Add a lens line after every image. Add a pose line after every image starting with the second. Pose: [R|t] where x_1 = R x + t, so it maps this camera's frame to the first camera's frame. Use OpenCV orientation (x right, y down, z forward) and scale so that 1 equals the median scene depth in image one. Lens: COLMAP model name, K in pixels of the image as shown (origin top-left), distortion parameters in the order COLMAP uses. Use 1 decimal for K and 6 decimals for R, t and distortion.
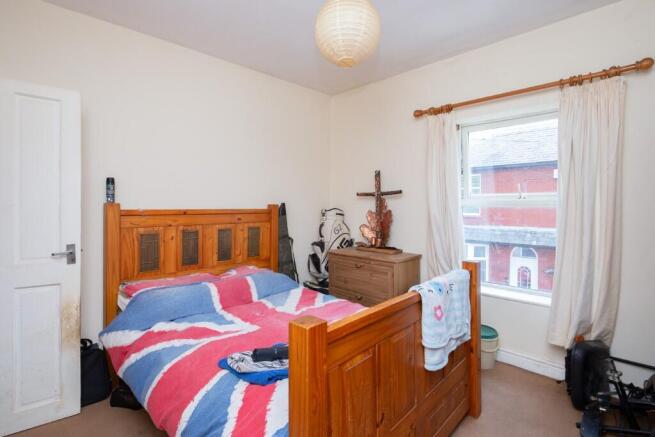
lens RADIAL K [[337.7, 0, 330.2], [0, 337.7, 213.0], [0, 0, 1]] dist [0.035005, -0.008170]
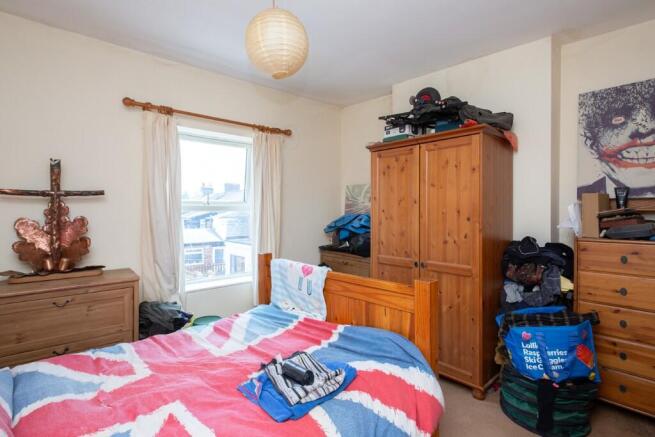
lens RADIAL K [[337.7, 0, 330.5], [0, 337.7, 215.8], [0, 0, 1]] dist [0.035005, -0.008170]
pose [[0.051041, -0.021333, 0.998469, -0.545362], [0.023282, 0.999526, 0.020165, -0.013269], [-0.998425, 0.022217, 0.051514, 0.434677]]
